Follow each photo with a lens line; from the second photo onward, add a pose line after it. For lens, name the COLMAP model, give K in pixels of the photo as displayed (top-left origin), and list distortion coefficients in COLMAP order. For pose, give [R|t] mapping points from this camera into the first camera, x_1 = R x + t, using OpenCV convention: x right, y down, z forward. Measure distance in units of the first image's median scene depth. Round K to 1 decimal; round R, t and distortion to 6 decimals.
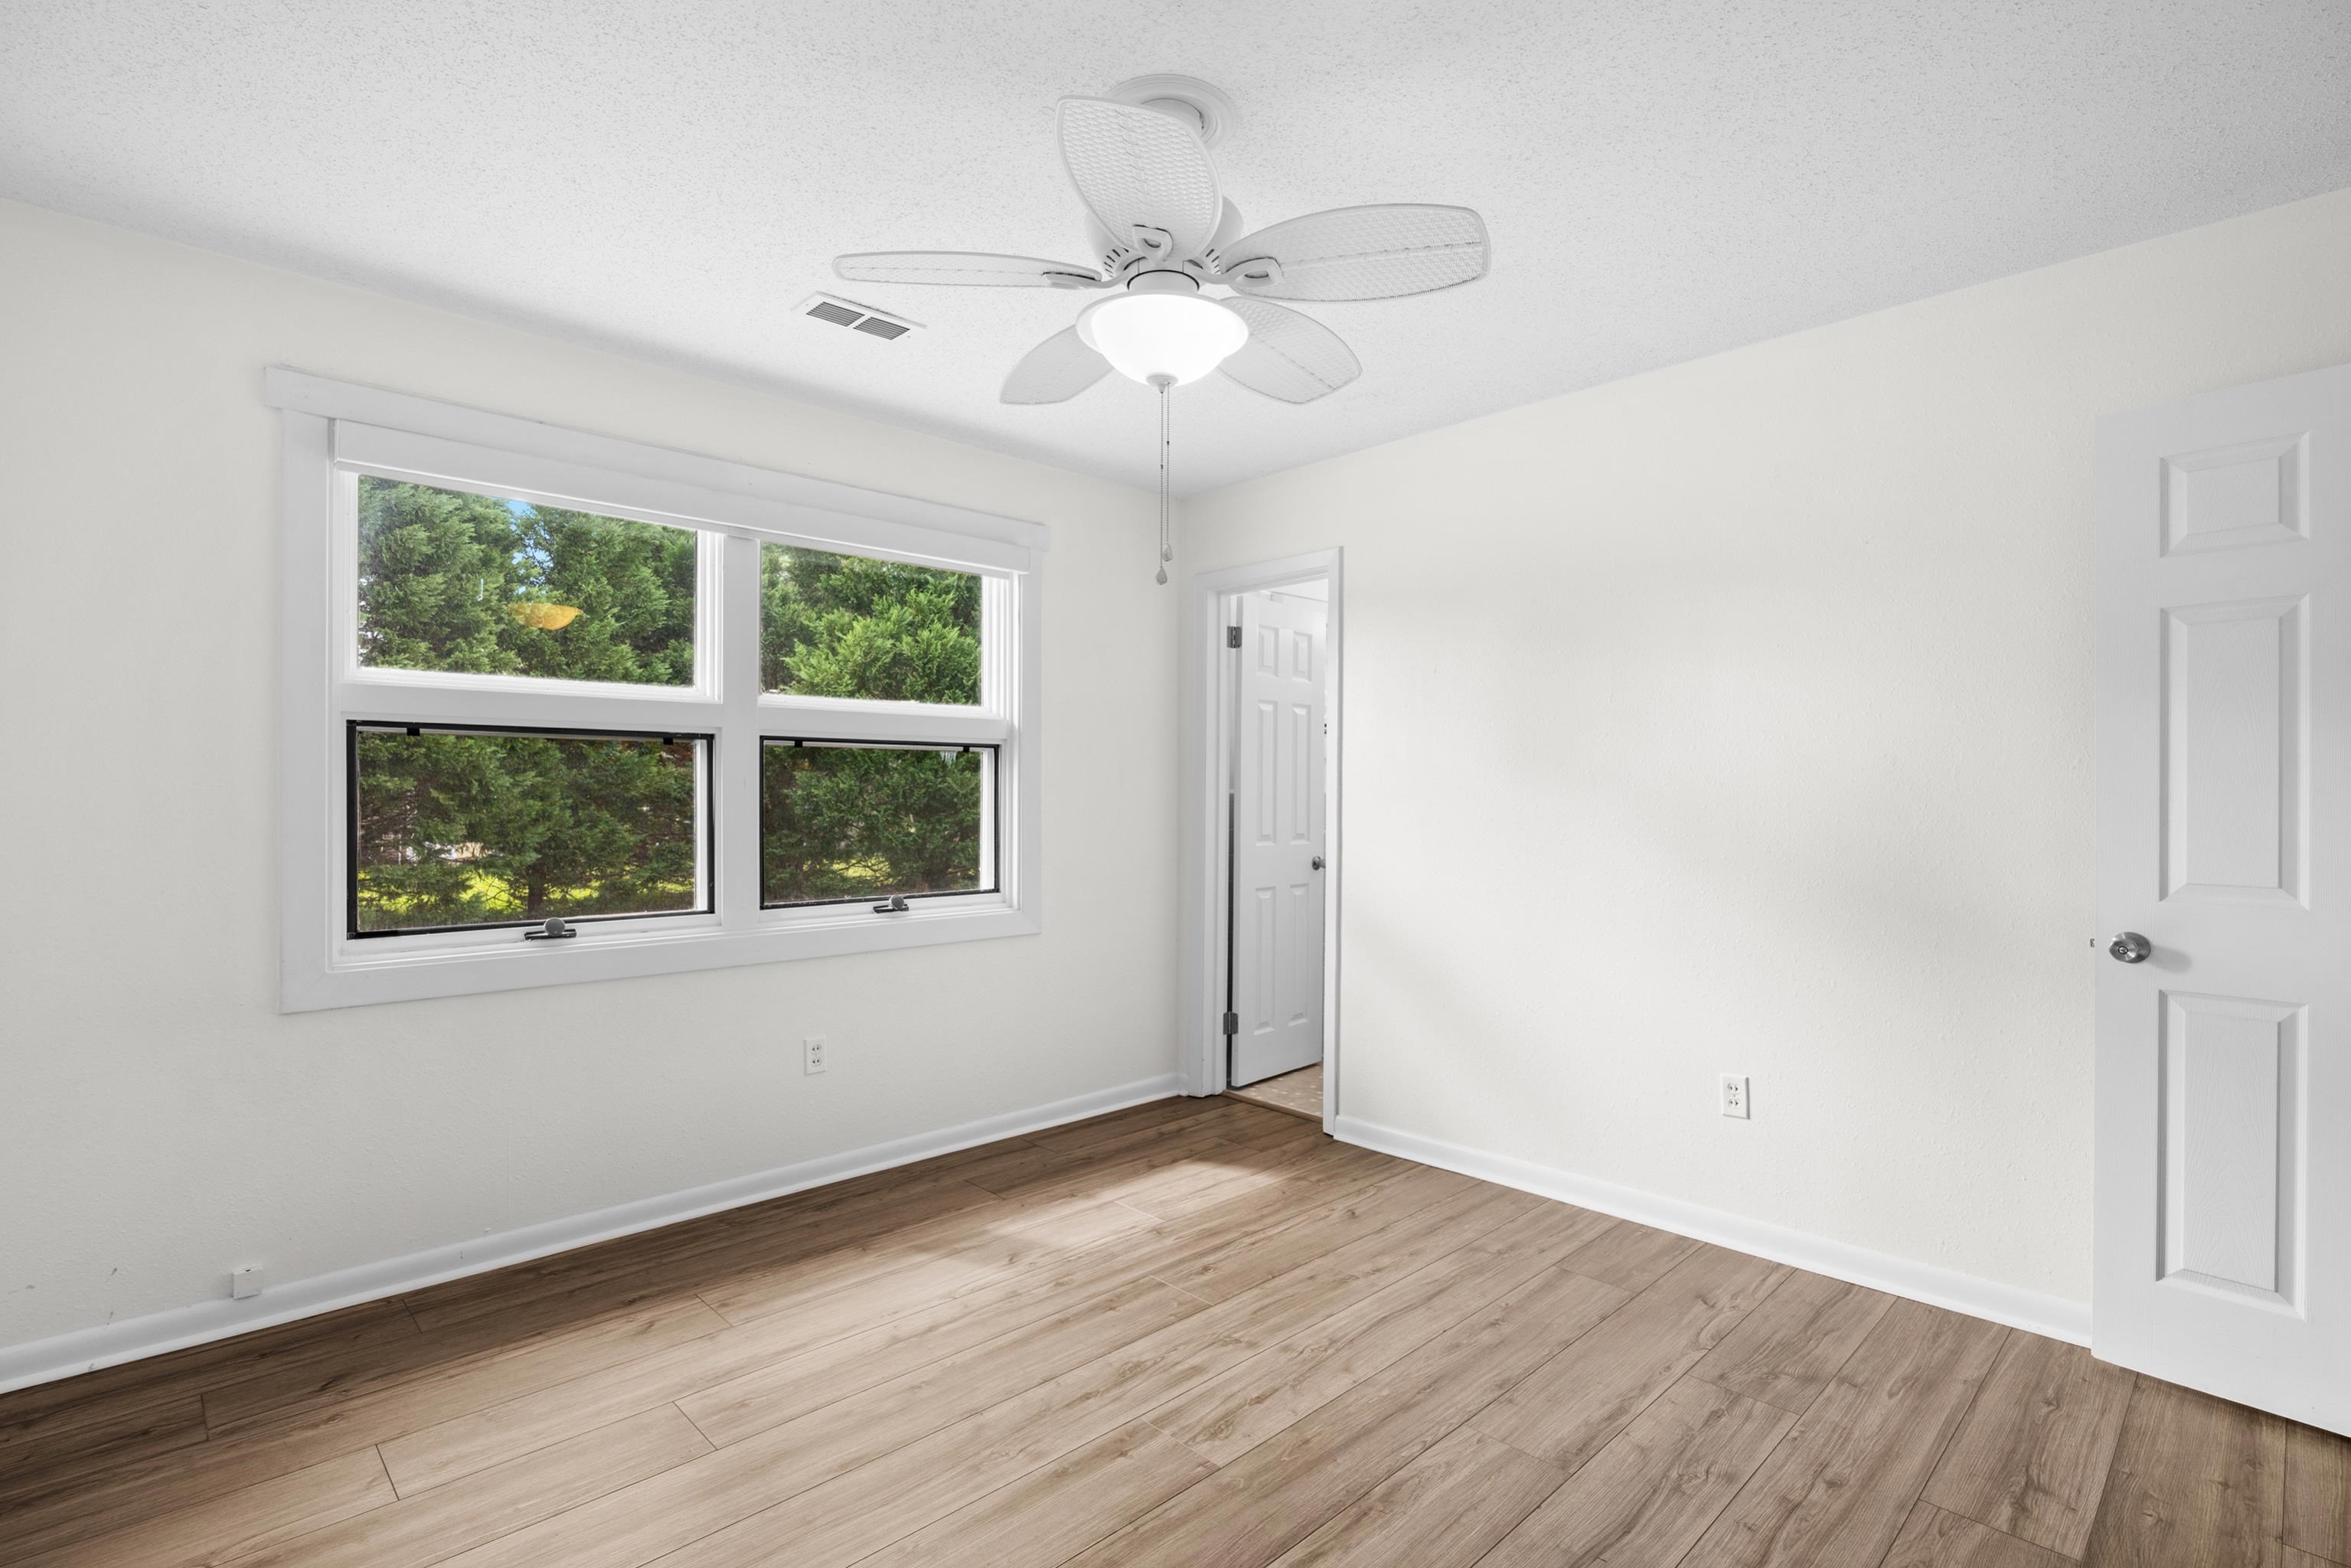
lens RADIAL K [[1125.9, 0, 1175.5], [0, 1125.9, 784.0], [0, 0, 1]] dist [-0.017375, 0.000156]
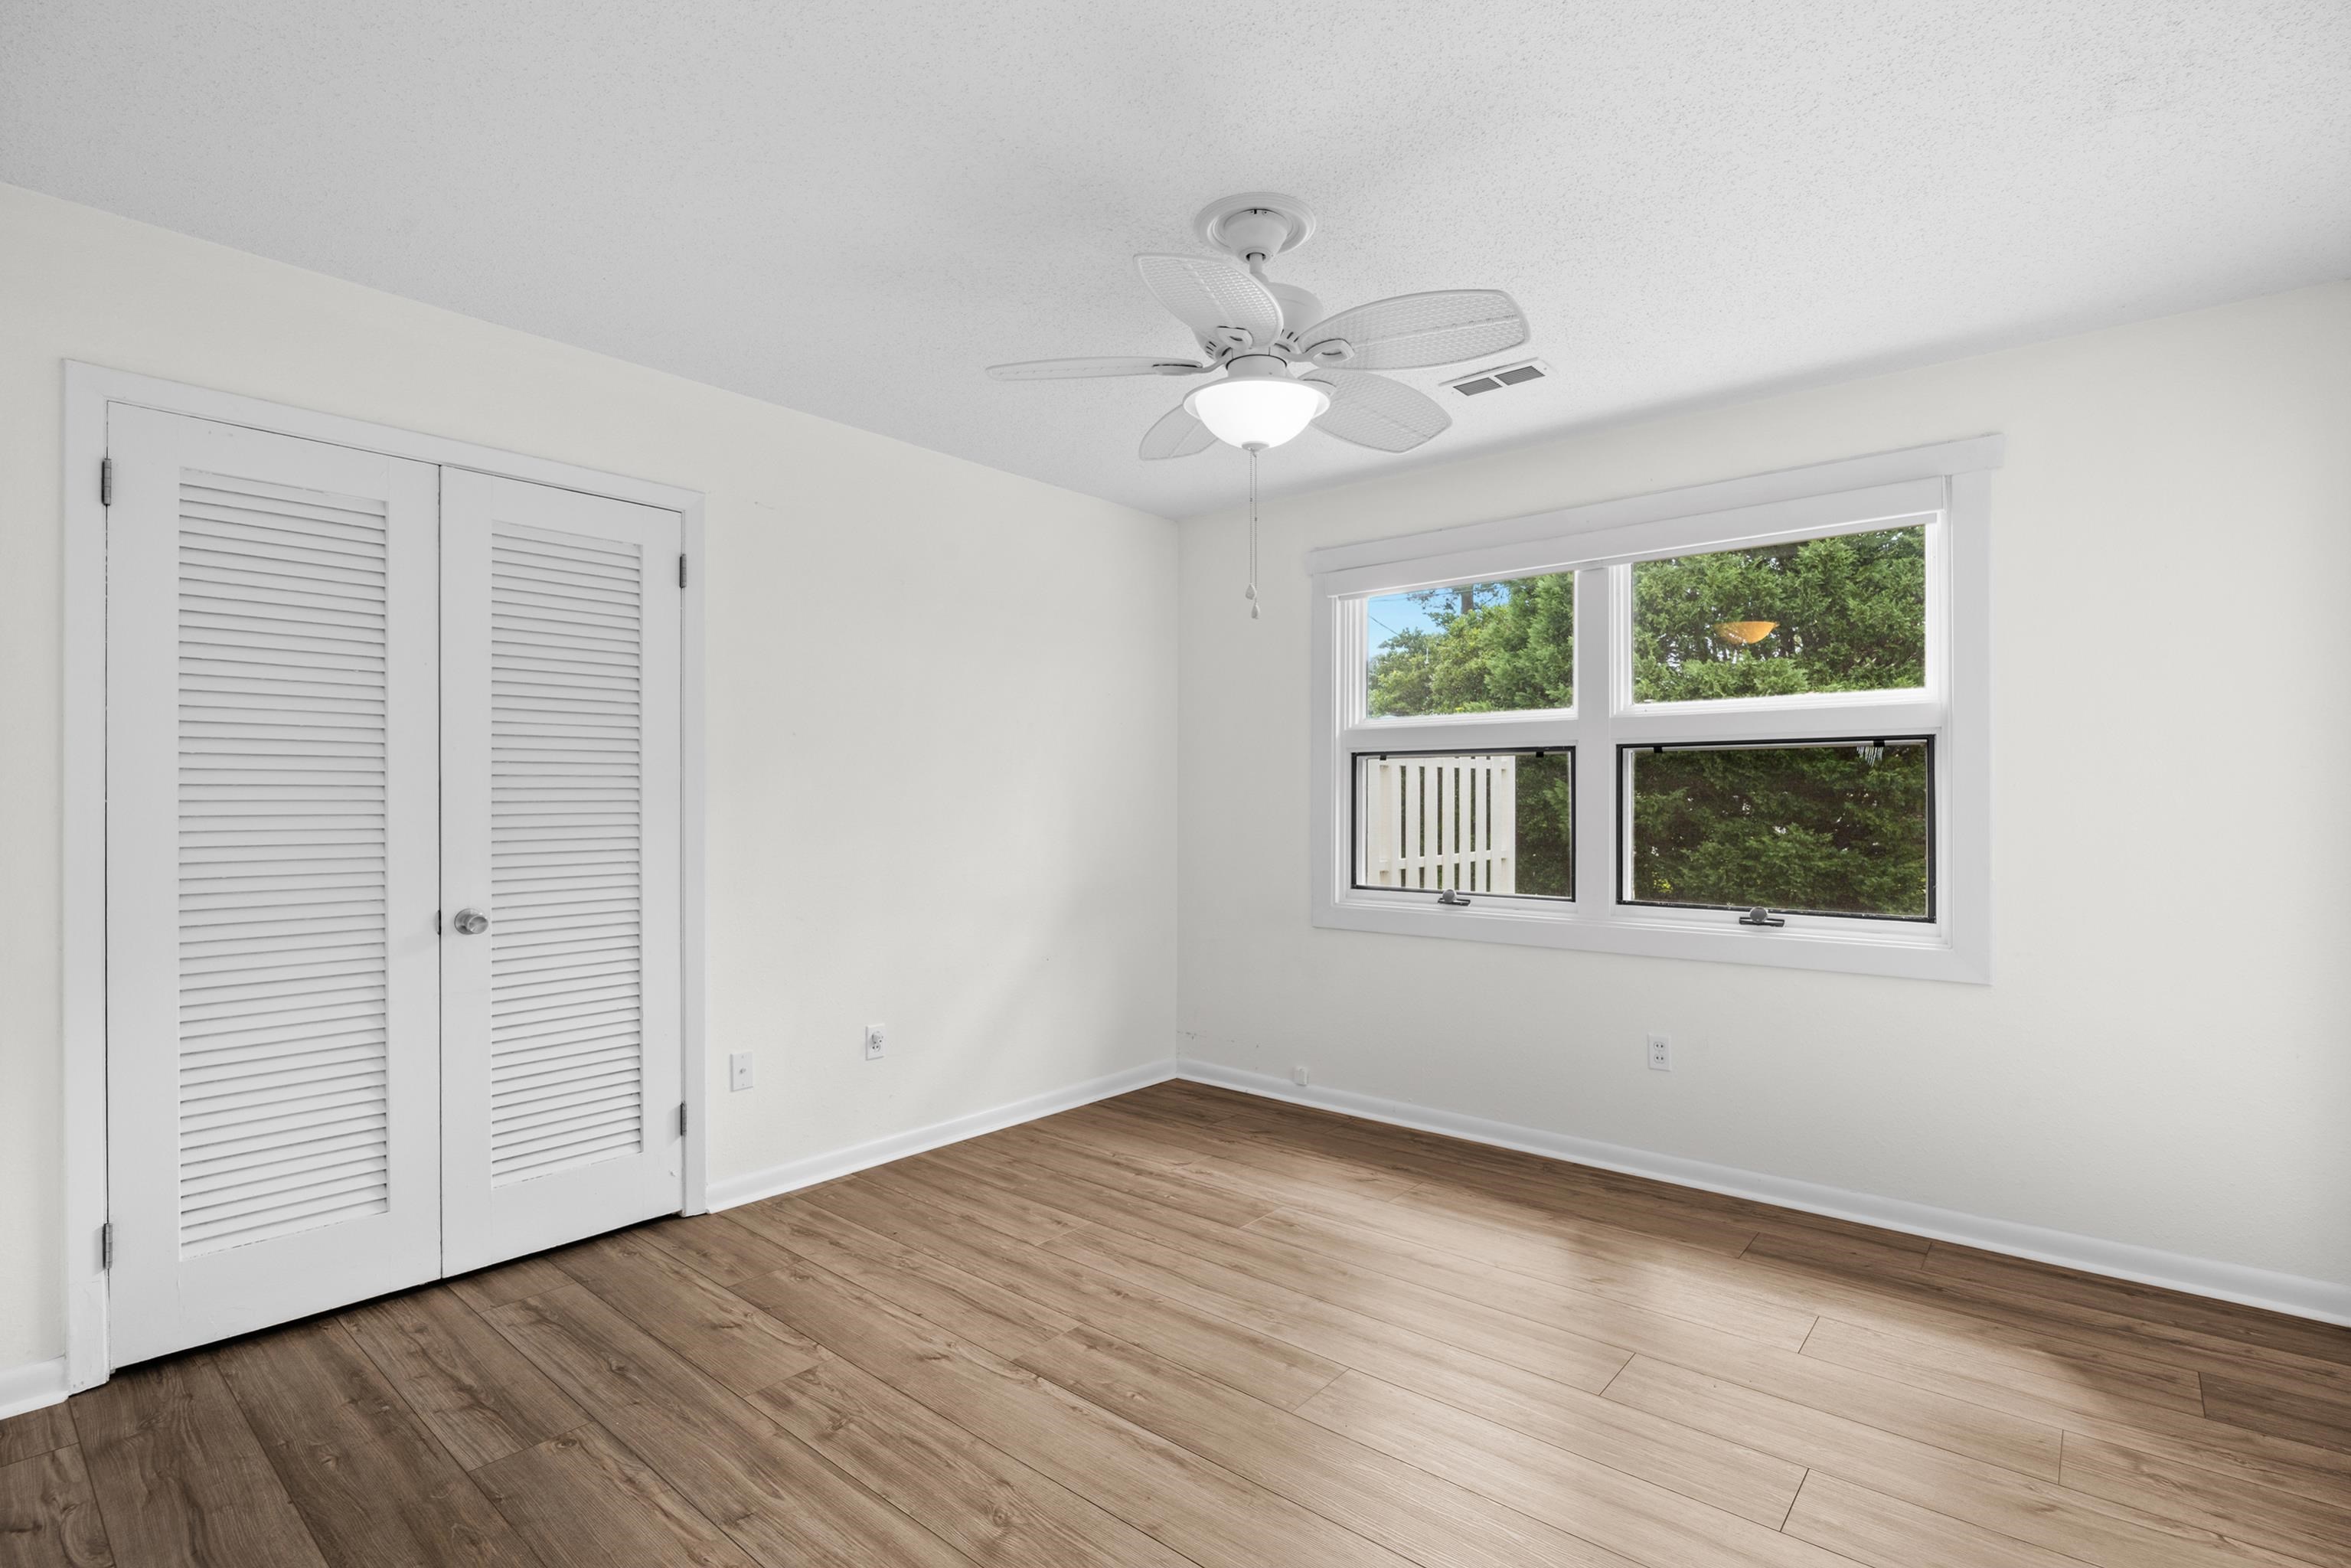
lens RADIAL K [[1098.4, 0, 1174.7], [0, 1098.4, 788.5], [0, 0, 1]] dist [-0.016402, 0.000293]
pose [[0.085502, -0.016792, -0.996197, 0.643998], [0.004049, 0.999856, -0.016506, 0.015411], [0.996330, -0.002622, 0.085557, 0.475575]]
